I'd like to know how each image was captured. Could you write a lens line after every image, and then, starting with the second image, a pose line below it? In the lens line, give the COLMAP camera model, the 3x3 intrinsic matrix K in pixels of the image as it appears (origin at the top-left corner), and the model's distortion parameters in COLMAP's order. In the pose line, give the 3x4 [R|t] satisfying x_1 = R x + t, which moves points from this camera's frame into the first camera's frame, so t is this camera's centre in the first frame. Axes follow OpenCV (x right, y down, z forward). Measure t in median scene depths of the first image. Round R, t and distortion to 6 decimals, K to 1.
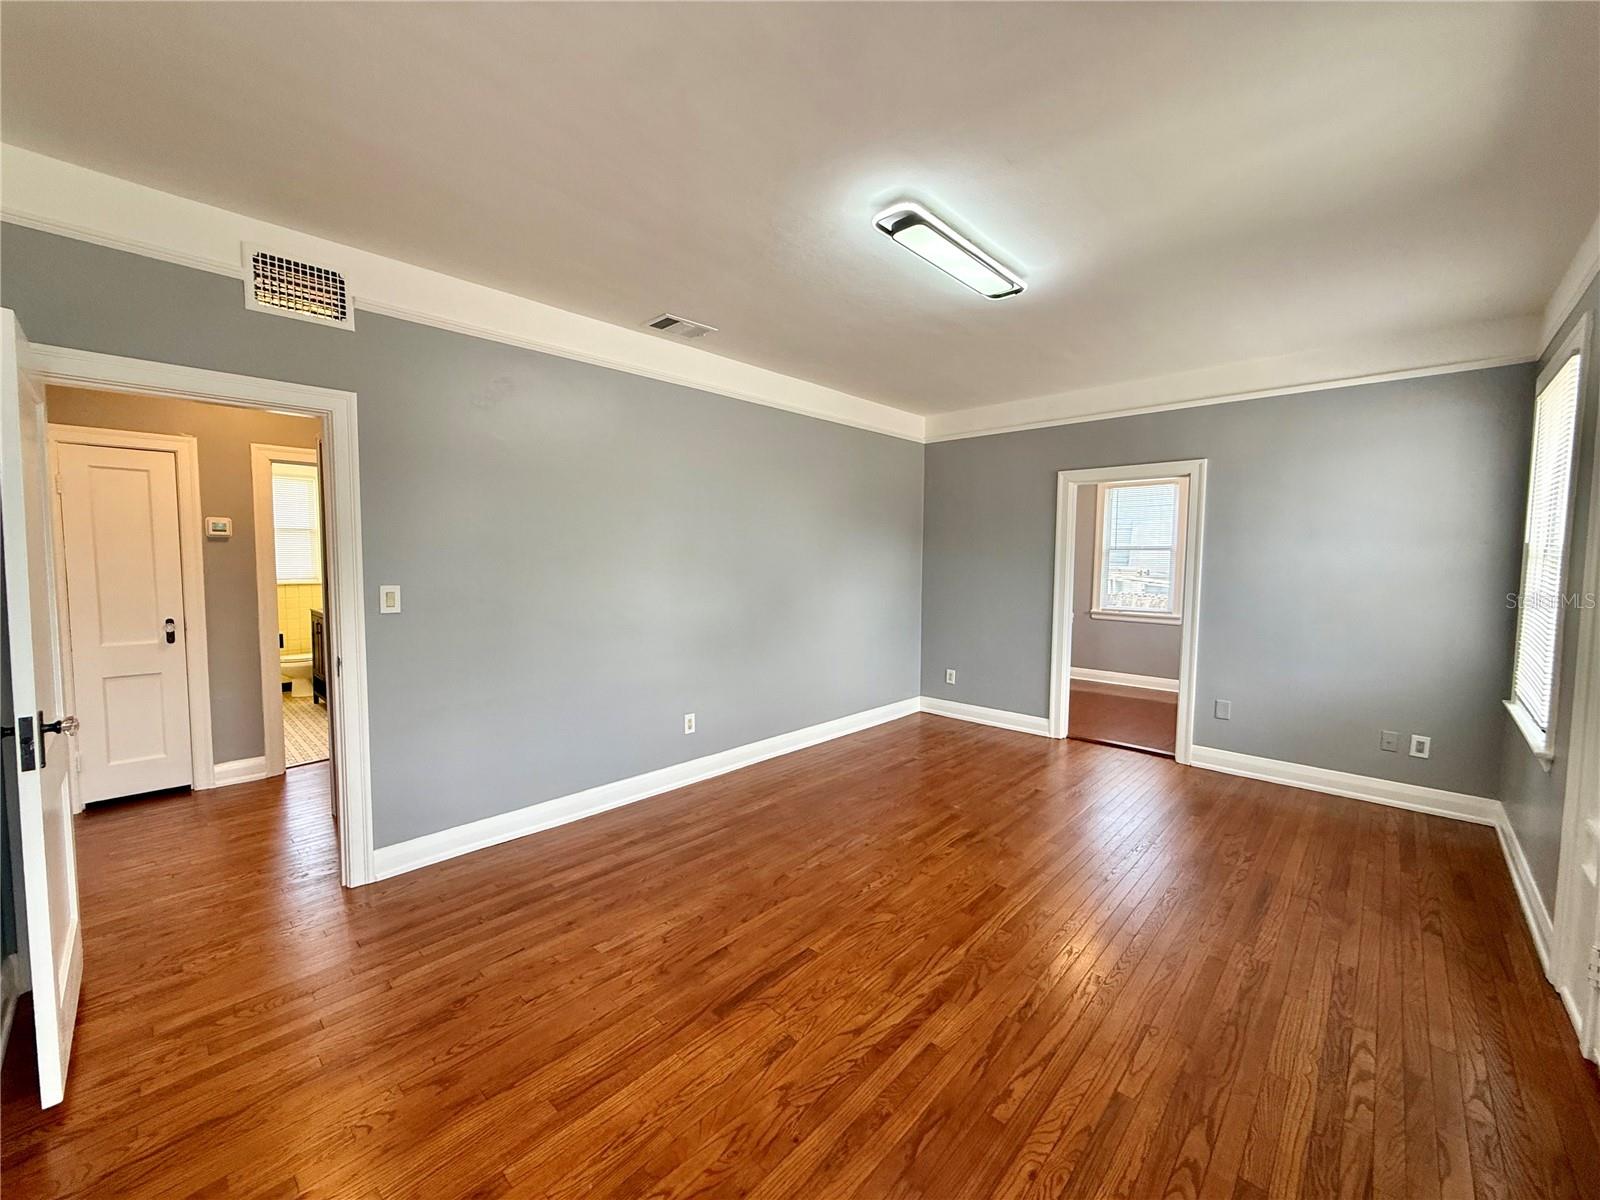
lens RADIAL K [[636.9, 0, 794.3], [0, 636.9, 616.9], [0, 0, 1]] dist [-0.000714, 0.000971]
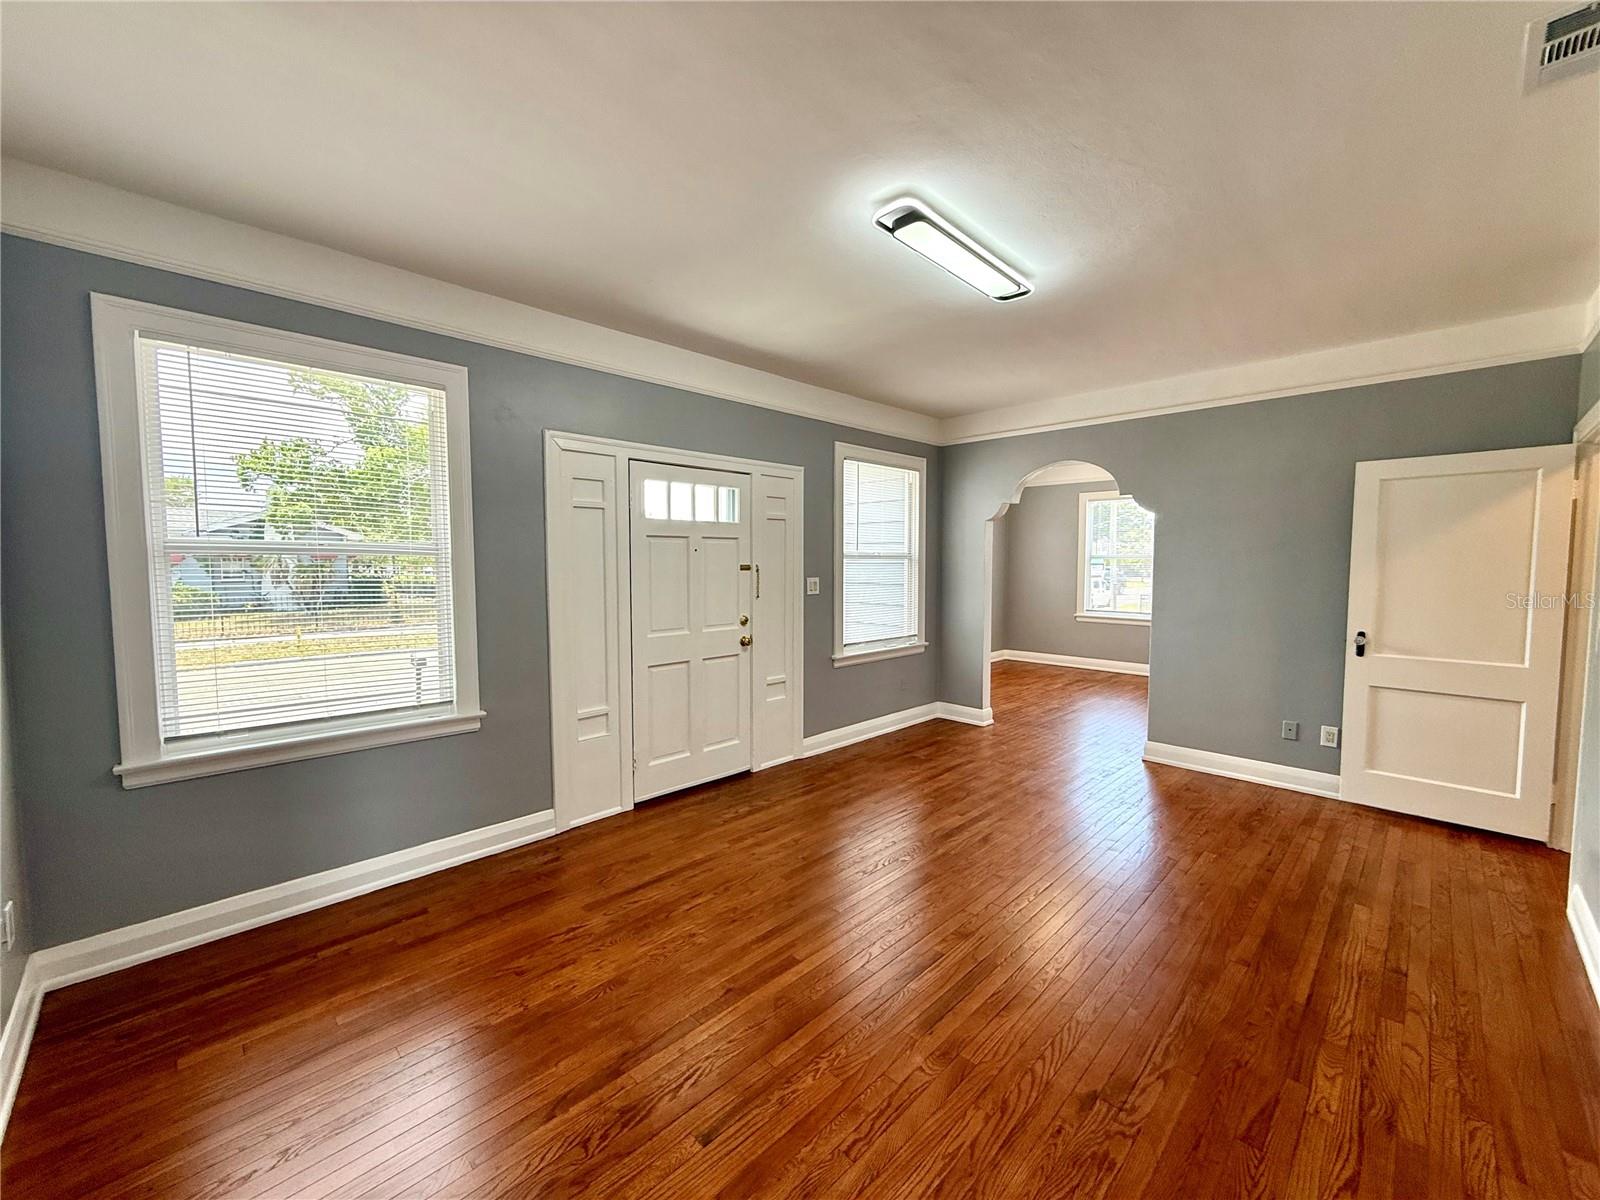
lens RADIAL K [[636.9, 0, 792.6], [0, 636.9, 597.0], [0, 0, 1]] dist [-0.000714, 0.000971]
pose [[-0.999340, -0.008947, 0.035216, 0.479953], [-0.003639, 0.988979, 0.148009, -0.189267], [-0.036152, 0.147784, -0.988359, 2.039654]]
